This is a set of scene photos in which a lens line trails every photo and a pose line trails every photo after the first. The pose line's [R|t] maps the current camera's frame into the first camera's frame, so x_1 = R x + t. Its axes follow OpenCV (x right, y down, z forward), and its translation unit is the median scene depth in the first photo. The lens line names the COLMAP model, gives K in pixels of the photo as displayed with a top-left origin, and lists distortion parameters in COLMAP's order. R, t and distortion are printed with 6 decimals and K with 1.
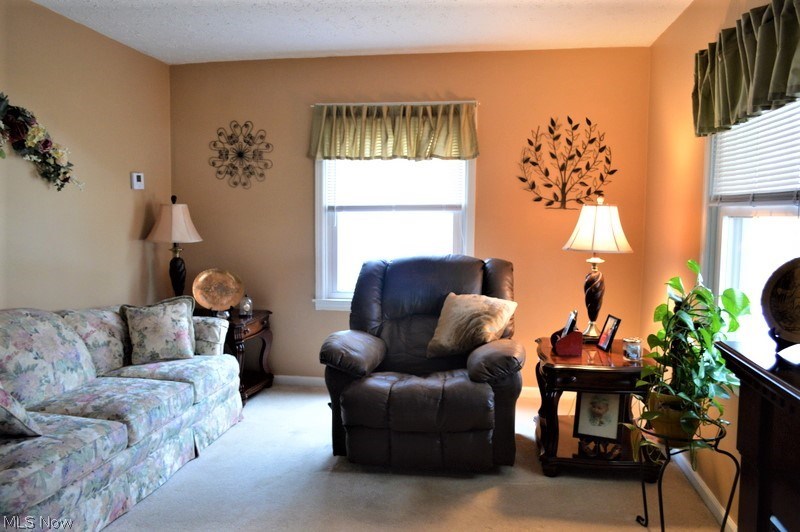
lens RADIAL K [[629.7, 0, 401.9], [0, 629.7, 262.2], [0, 0, 1]] dist [-0.008922, 0.001652]
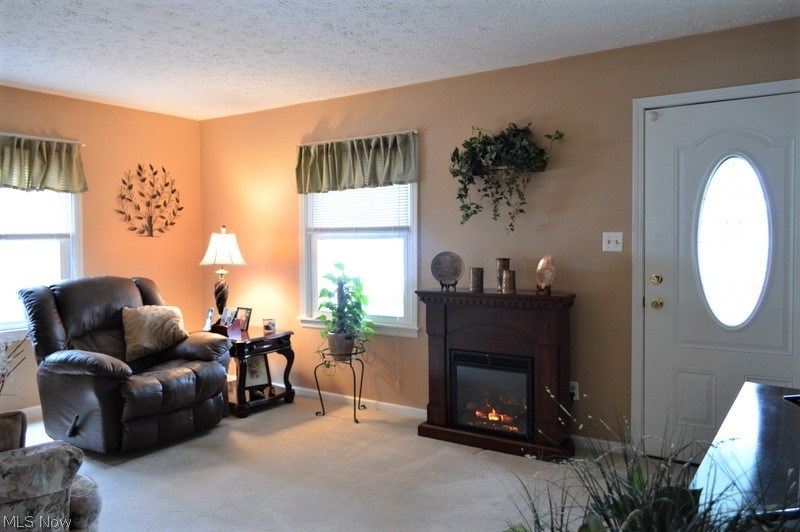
lens RADIAL K [[629.7, 0, 401.9], [0, 629.7, 262.7], [0, 0, 1]] dist [-0.008922, 0.001652]
pose [[0.428050, -0.044239, 0.902672, -0.674118], [0.085176, 0.996330, 0.008438, -0.000421], [-0.899732, 0.073274, 0.430247, 0.009258]]
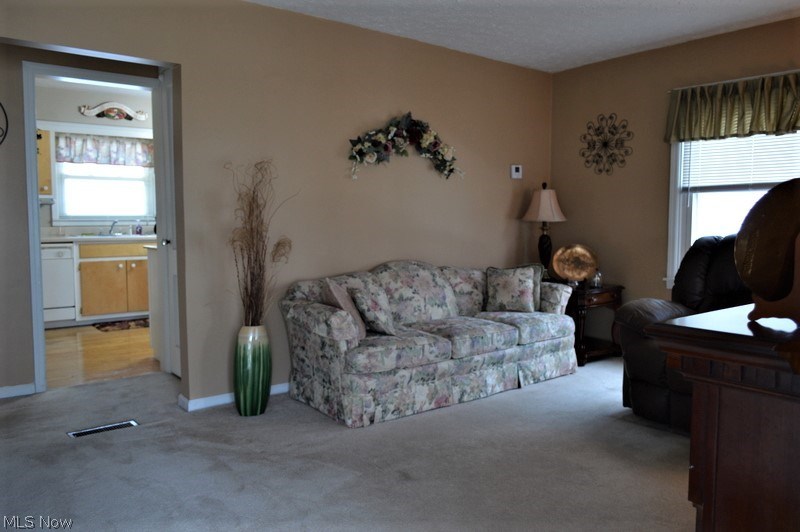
lens RADIAL K [[629.7, 0, 401.3], [0, 629.7, 259.9], [0, 0, 1]] dist [-0.008922, 0.001652]
pose [[0.737884, 0.041308, -0.673662, 0.255691], [-0.050857, 0.998691, 0.005533, 0.049250], [0.673009, 0.030177, 0.739019, -0.062944]]
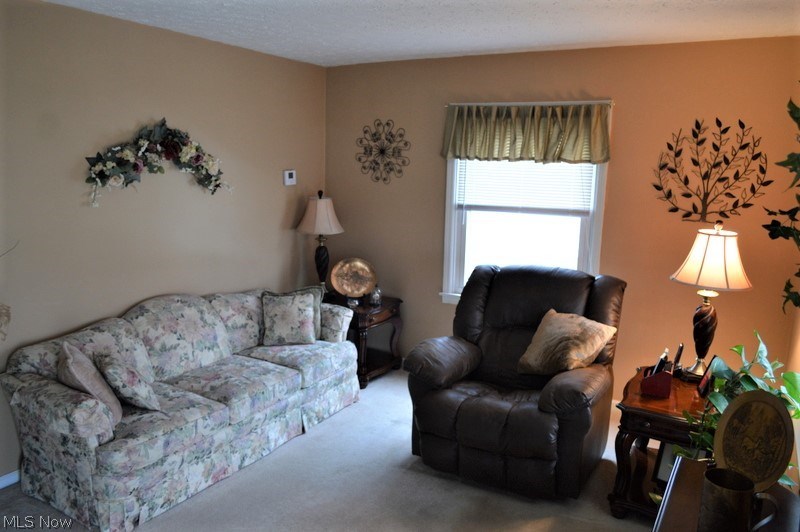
lens RADIAL K [[629.7, 0, 401.8], [0, 629.7, 261.7], [0, 0, 1]] dist [-0.008922, 0.001652]
pose [[0.934954, 0.074085, -0.346947, 0.171379], [-0.045236, 0.994865, 0.090534, -0.090774], [0.351873, -0.068950, 0.933505, 0.006052]]
